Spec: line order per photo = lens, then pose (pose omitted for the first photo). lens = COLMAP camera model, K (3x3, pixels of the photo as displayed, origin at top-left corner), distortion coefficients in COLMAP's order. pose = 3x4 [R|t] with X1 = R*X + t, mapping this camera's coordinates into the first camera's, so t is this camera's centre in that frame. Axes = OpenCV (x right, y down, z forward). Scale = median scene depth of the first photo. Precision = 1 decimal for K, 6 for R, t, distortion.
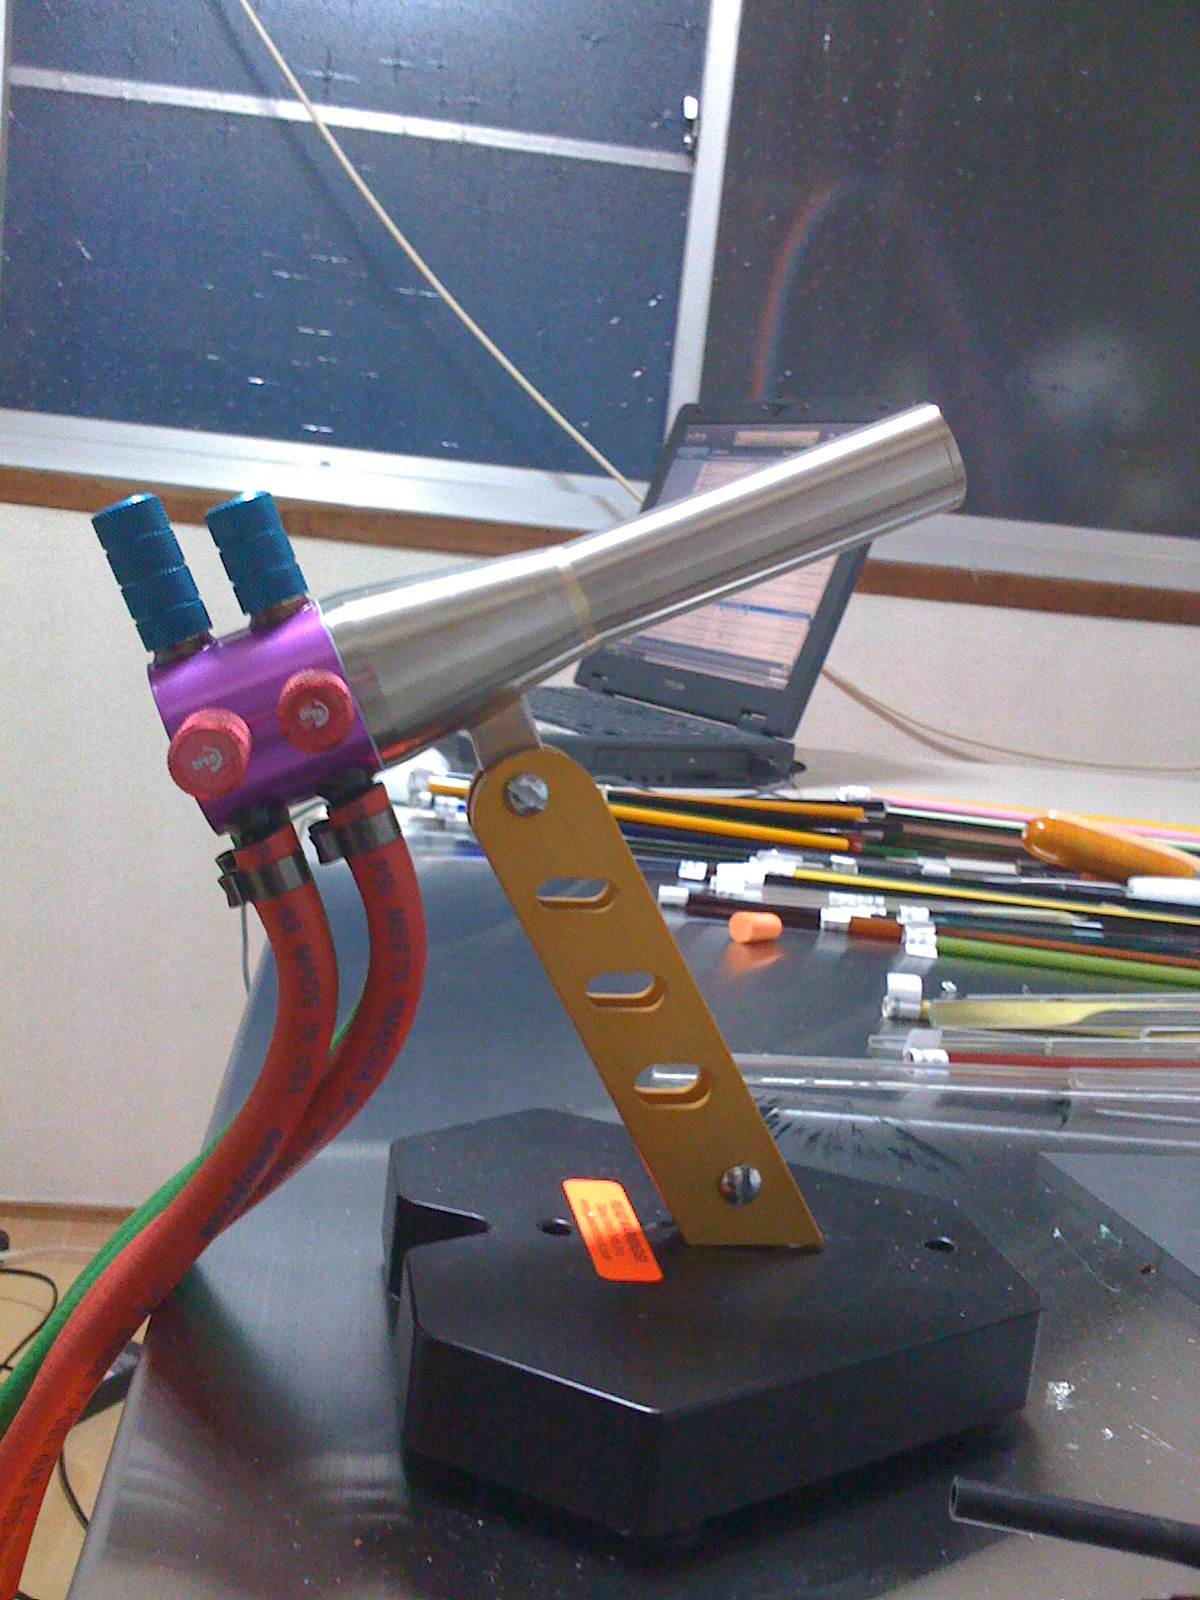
lens RADIAL K [[1729.3, 0, 596.6], [0, 1729.3, 812.2], [0, 0, 1]] dist [0.010776, 0.000000]
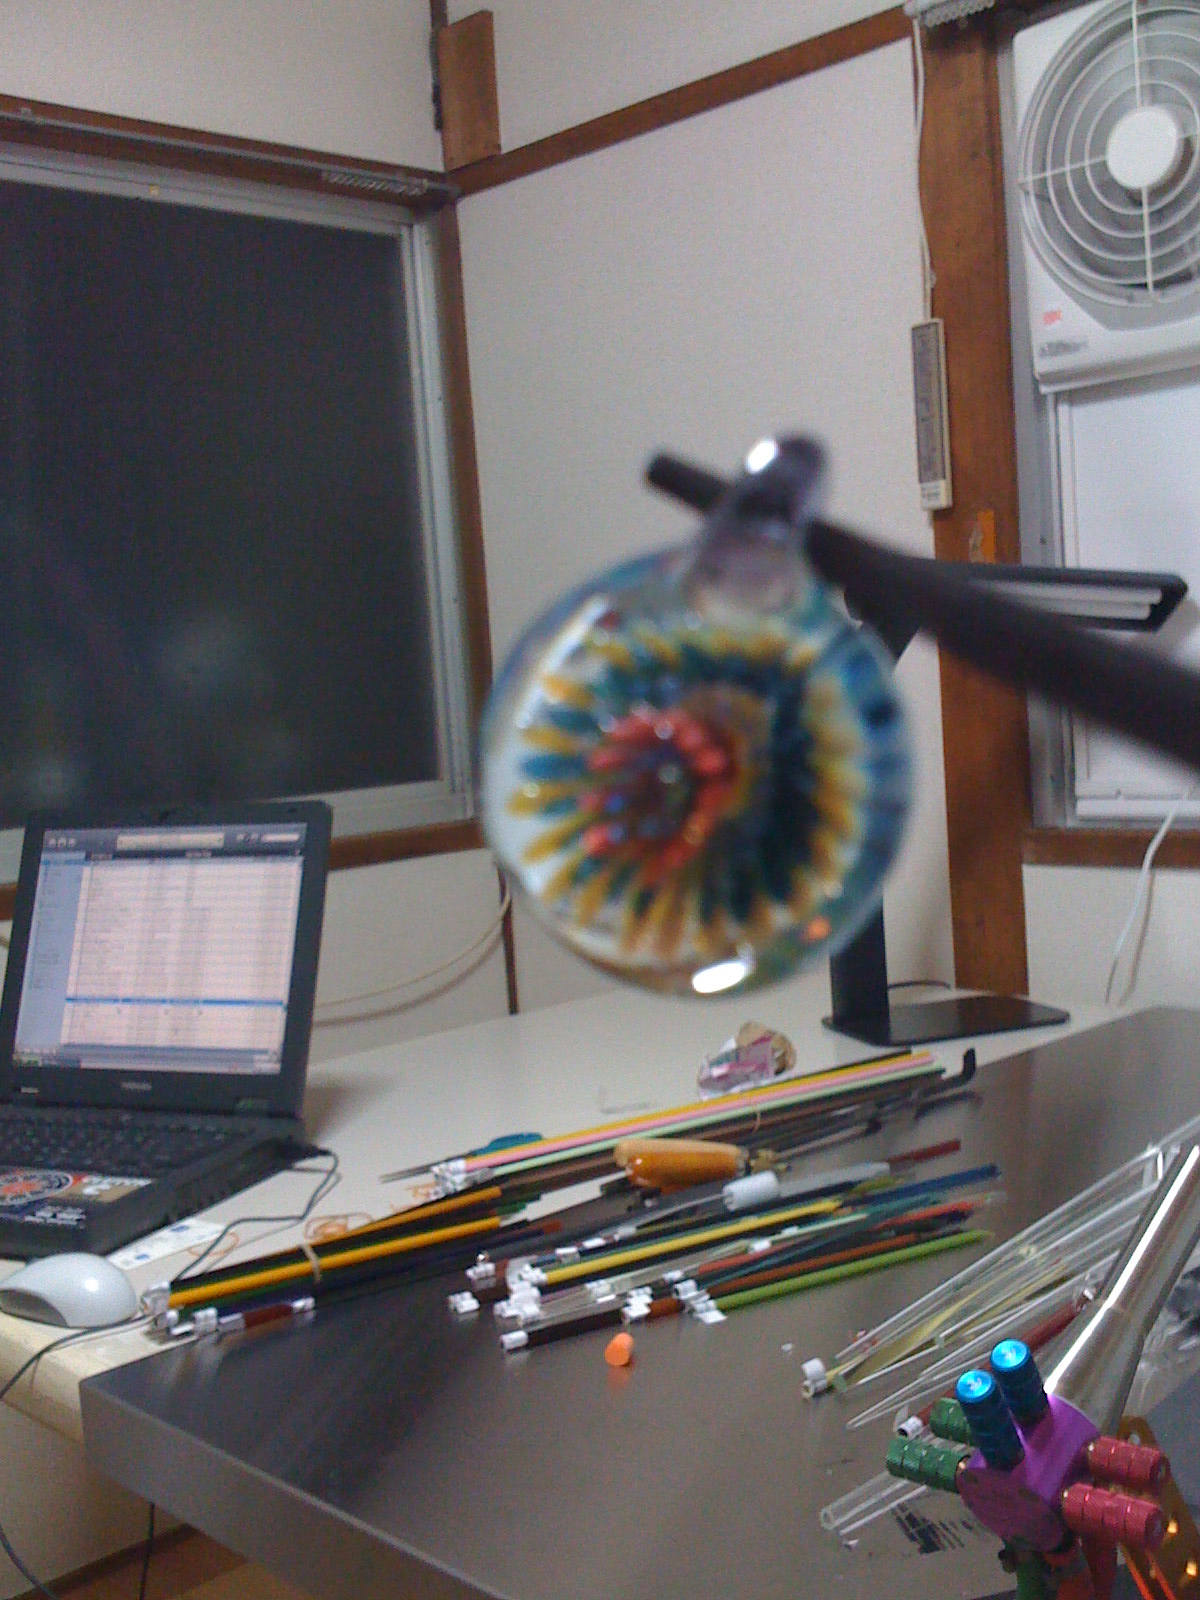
lens RADIAL K [[1729.3, 0, 581.7], [0, 1729.3, 833.8], [0, 0, 1]] dist [0.010776, 0.000000]
pose [[0.791766, -0.211630, 0.572991, -0.344829], [0.241433, 0.970103, 0.024685, -0.201380], [-0.561085, 0.118794, 0.819190, -0.045207]]
